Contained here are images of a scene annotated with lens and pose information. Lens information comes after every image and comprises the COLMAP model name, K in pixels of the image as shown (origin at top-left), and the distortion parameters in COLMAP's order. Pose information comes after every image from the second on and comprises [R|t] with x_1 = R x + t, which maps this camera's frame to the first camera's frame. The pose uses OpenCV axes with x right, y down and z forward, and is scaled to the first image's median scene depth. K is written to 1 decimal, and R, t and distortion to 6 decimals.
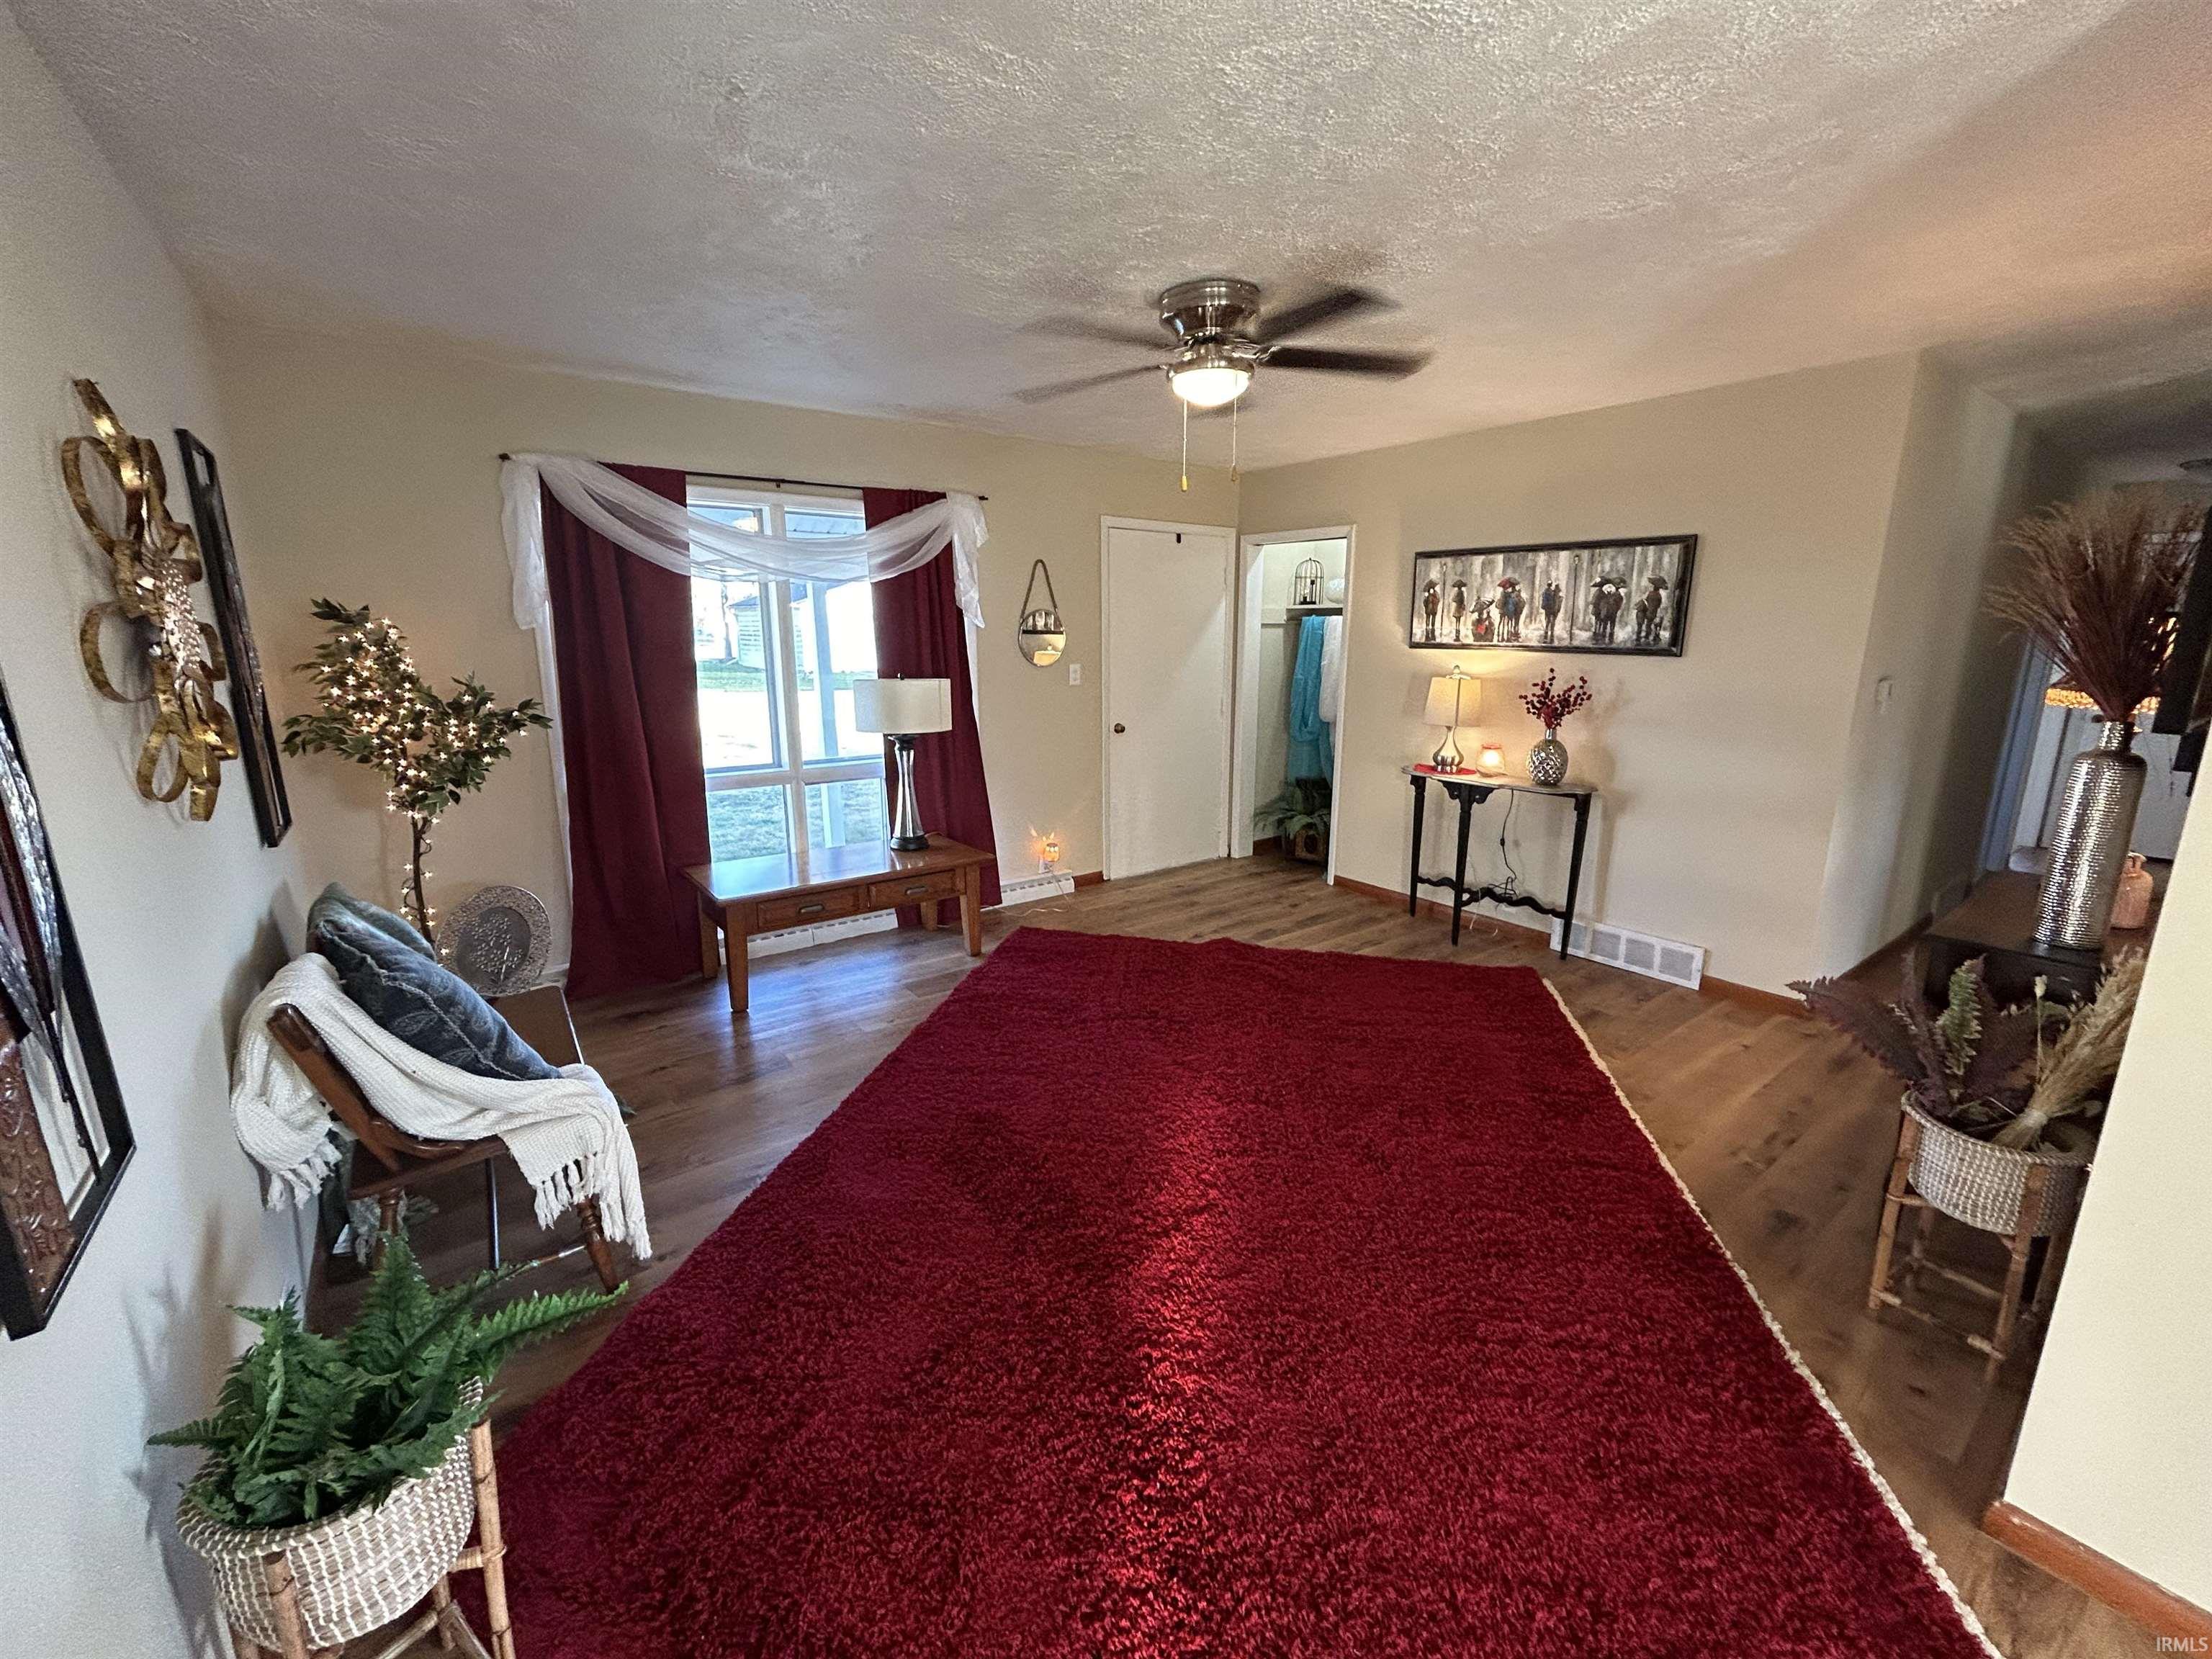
lens RADIAL K [[899.8, 0, 1105.6], [0, 899.8, 829.7], [0, 0, 1]] dist [-0.001043, 0.000317]
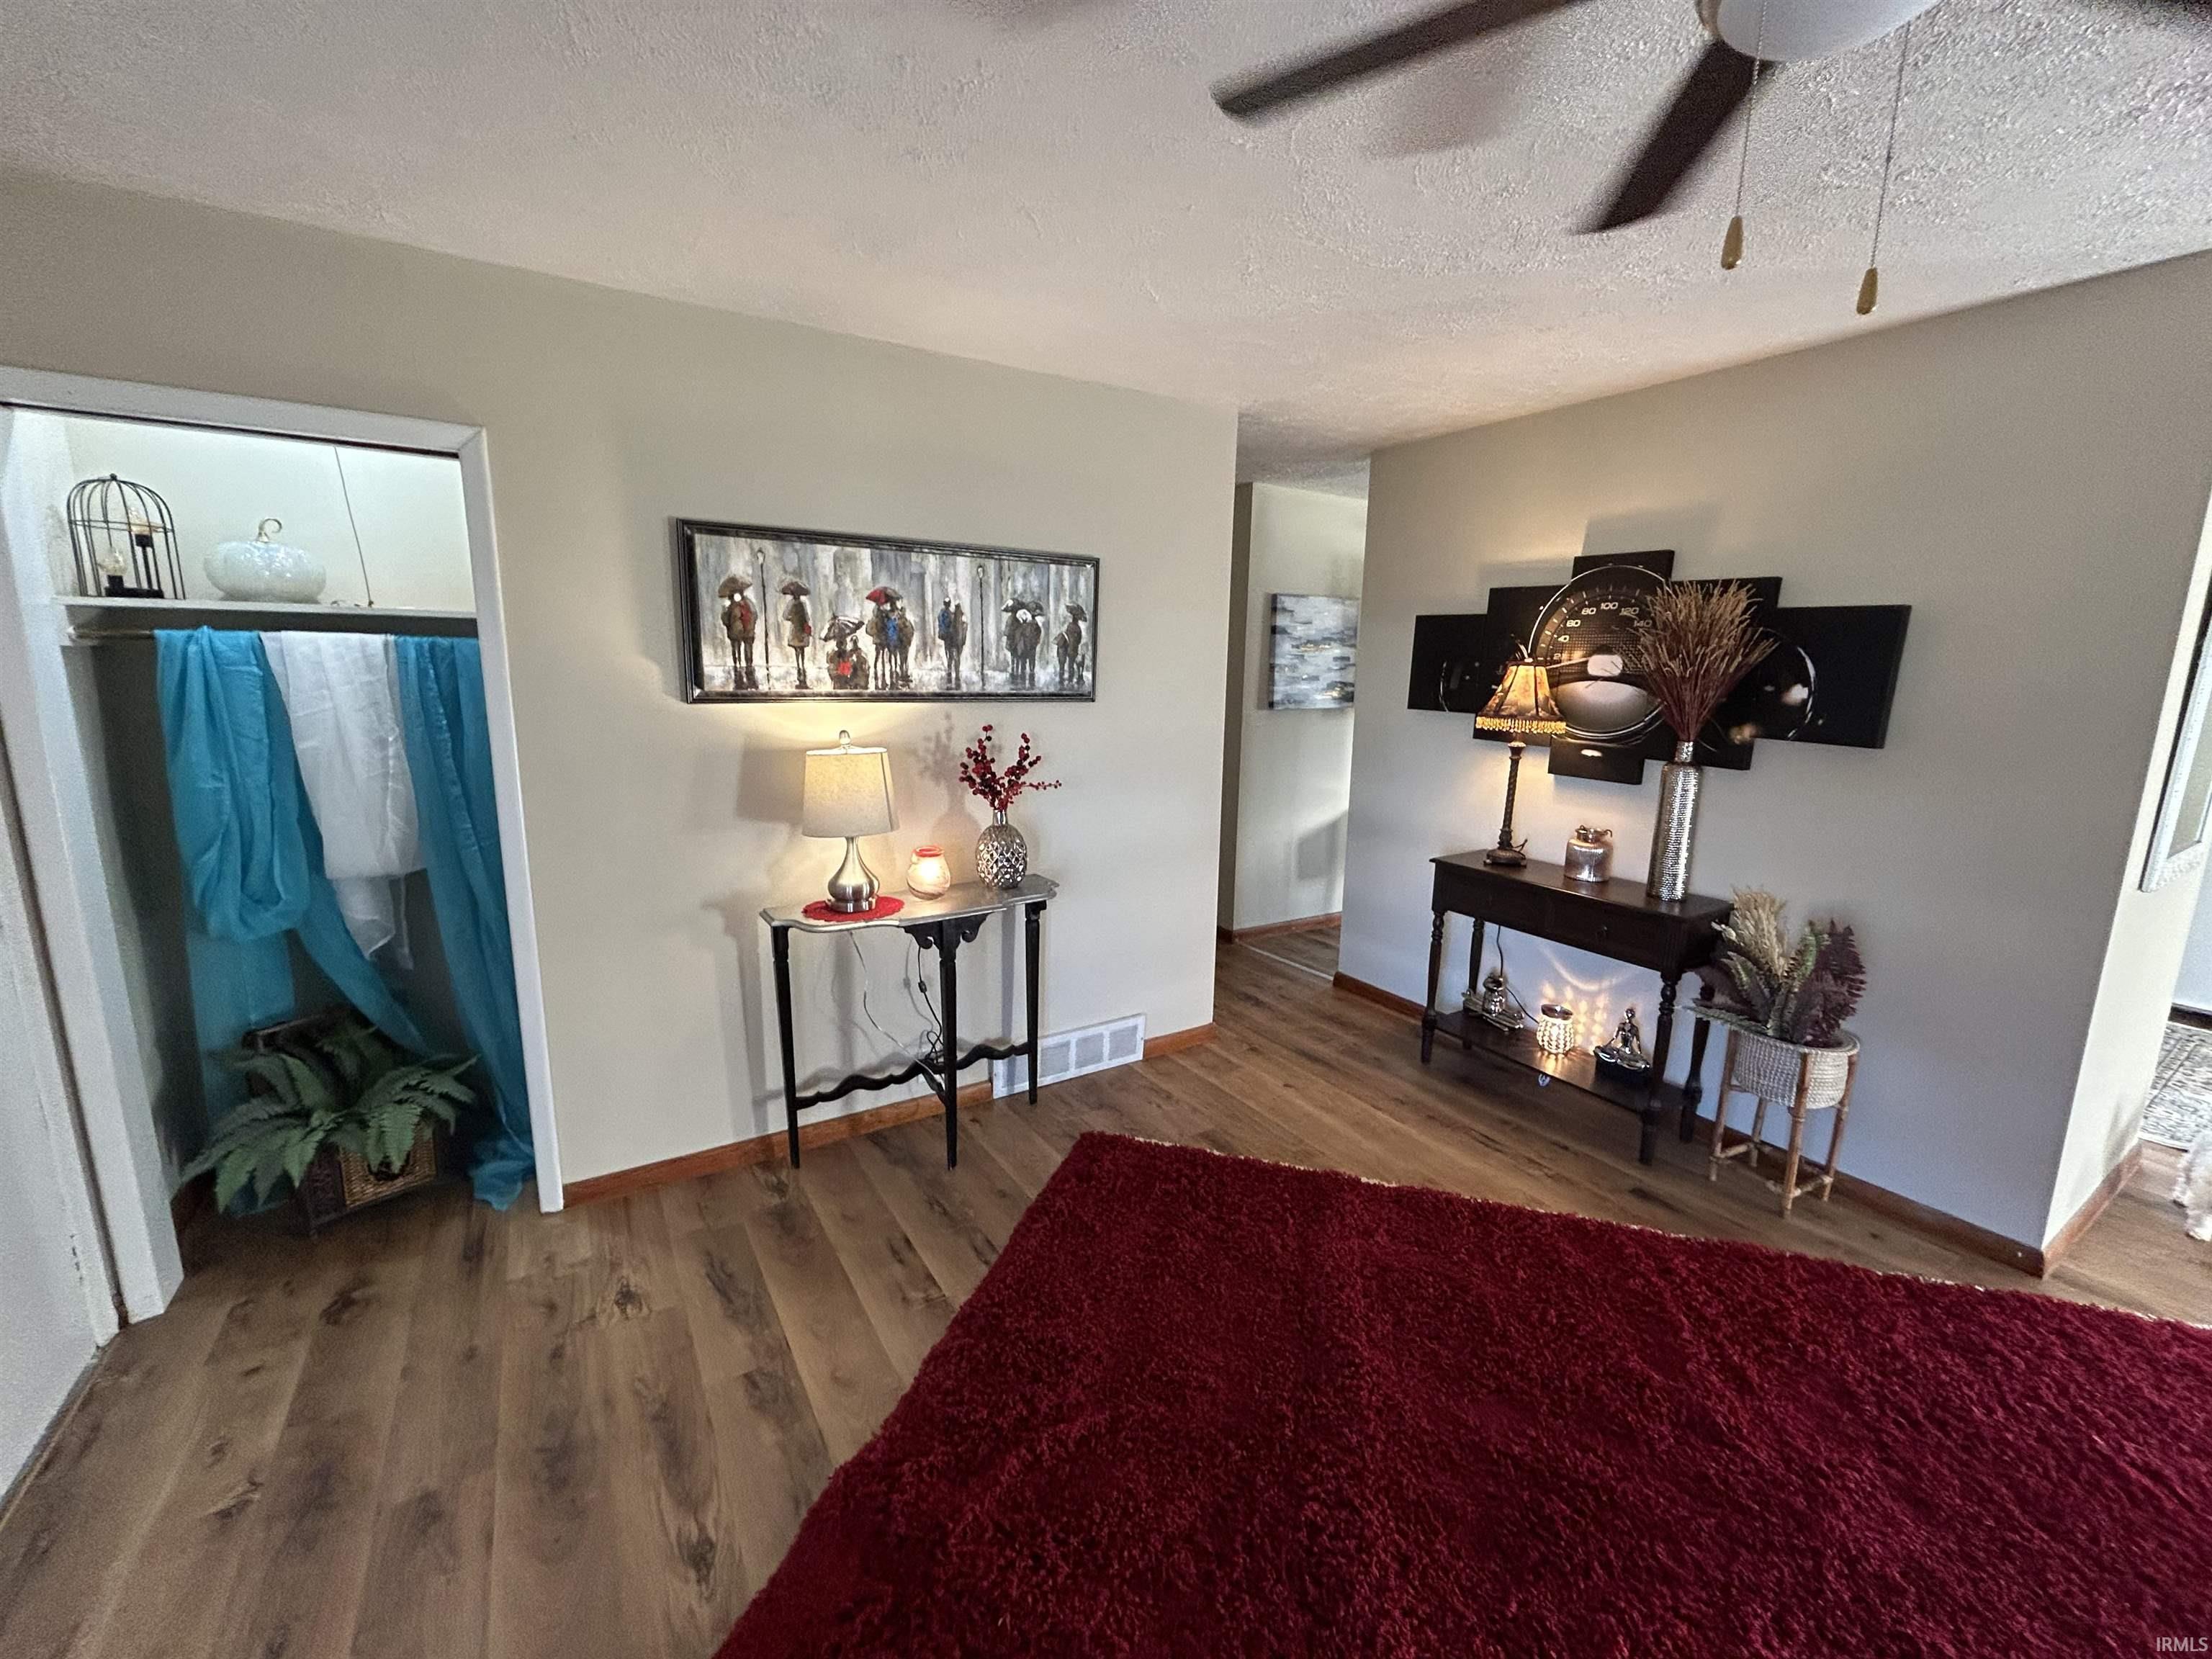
lens RADIAL K [[899.8, 0, 1111.3], [0, 899.8, 823.2], [0, 0, 1]] dist [-0.001043, 0.000317]
pose [[0.090084, -0.179672, 0.979593, -0.187078], [0.203186, 0.966221, 0.158534, -0.193290], [-0.974987, 0.184758, 0.123548, 0.819049]]
